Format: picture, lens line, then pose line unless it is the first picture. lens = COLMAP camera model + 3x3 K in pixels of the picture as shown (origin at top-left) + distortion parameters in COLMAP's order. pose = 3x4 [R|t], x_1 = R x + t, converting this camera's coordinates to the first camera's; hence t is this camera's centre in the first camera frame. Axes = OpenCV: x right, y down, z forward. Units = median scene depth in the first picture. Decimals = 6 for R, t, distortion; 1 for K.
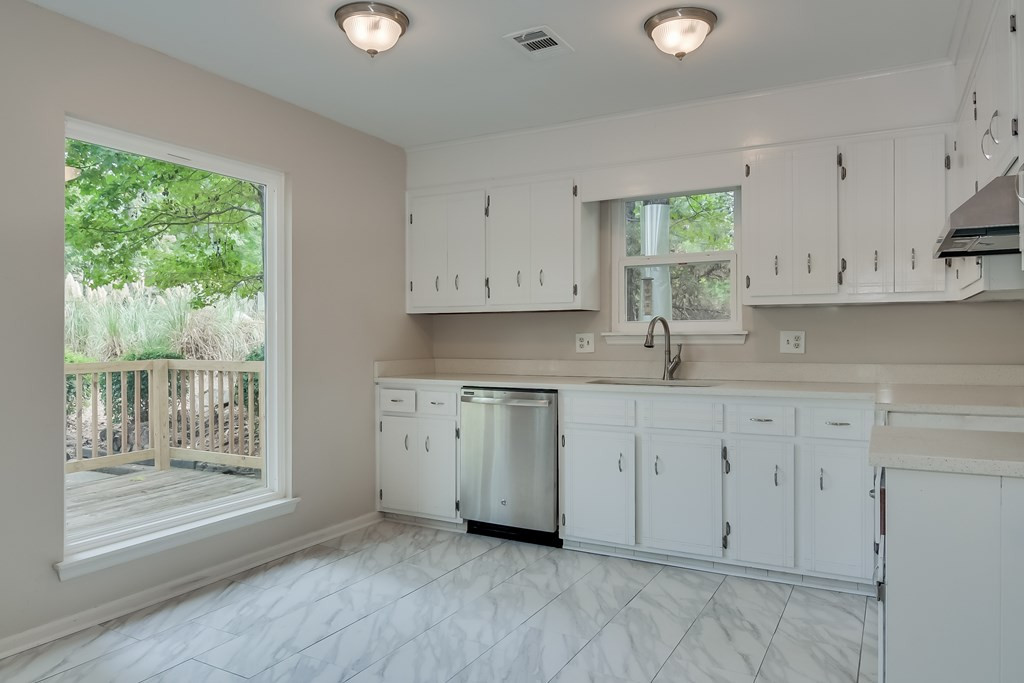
lens RADIAL K [[688.2, 0, 525.5], [0, 688.2, 340.5], [0, 0, 1]] dist [0.019770, -0.033877]
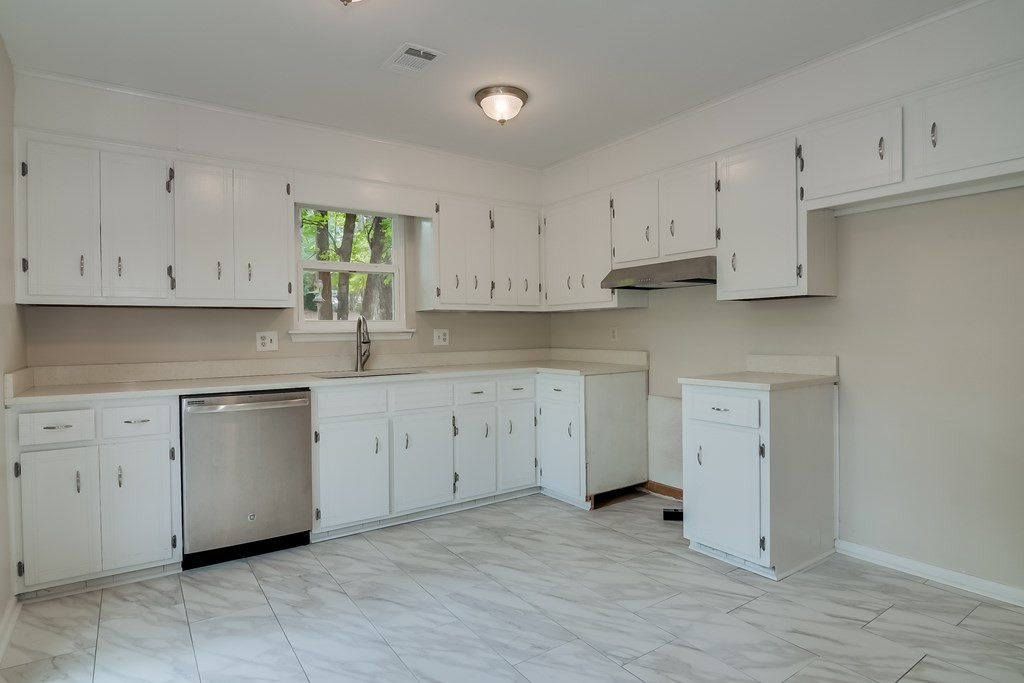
lens RADIAL K [[554.1, 0, 512.0], [0, 554.1, 341.5], [0, 0, 1]] dist [0.000187, -0.013509]
pose [[0.451873, -0.015742, 0.891943, -0.564895], [0.015849, 0.999828, 0.009617, 0.002264], [-0.891941, 0.009791, 0.452045, 0.389637]]
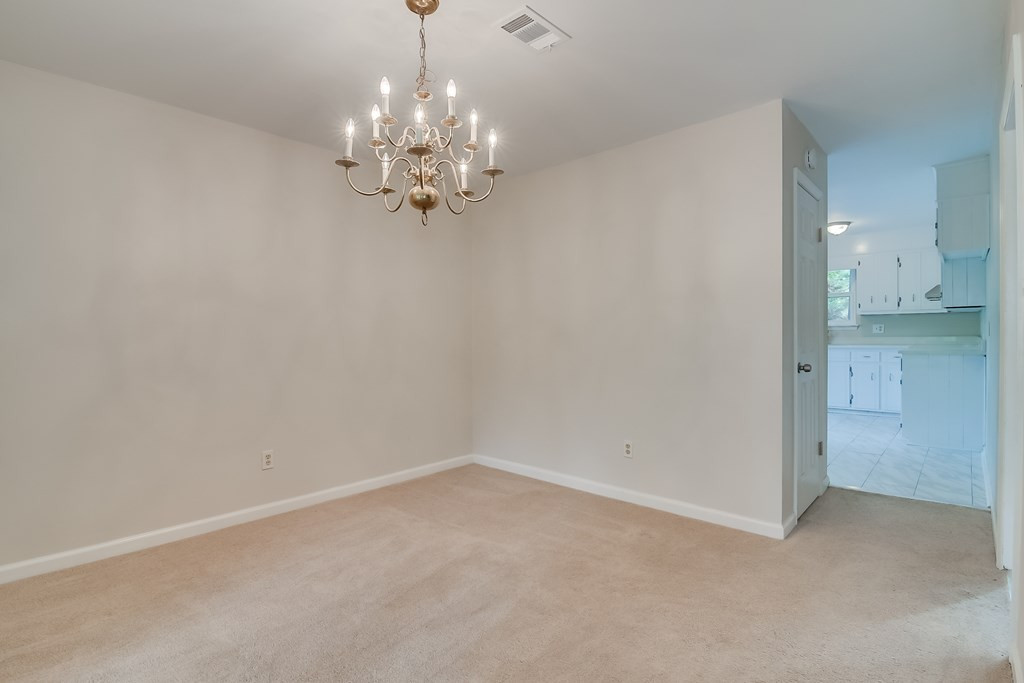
lens RADIAL K [[506.6, 0, 512.0], [0, 506.6, 341.5], [0, 0, 1]] dist [-0.002361, -0.011836]
pose [[0.967962, -0.005204, -0.251044, -0.472613], [0.008368, 0.999898, 0.011540, 0.017315], [0.250959, -0.013271, 0.967907, -1.185435]]
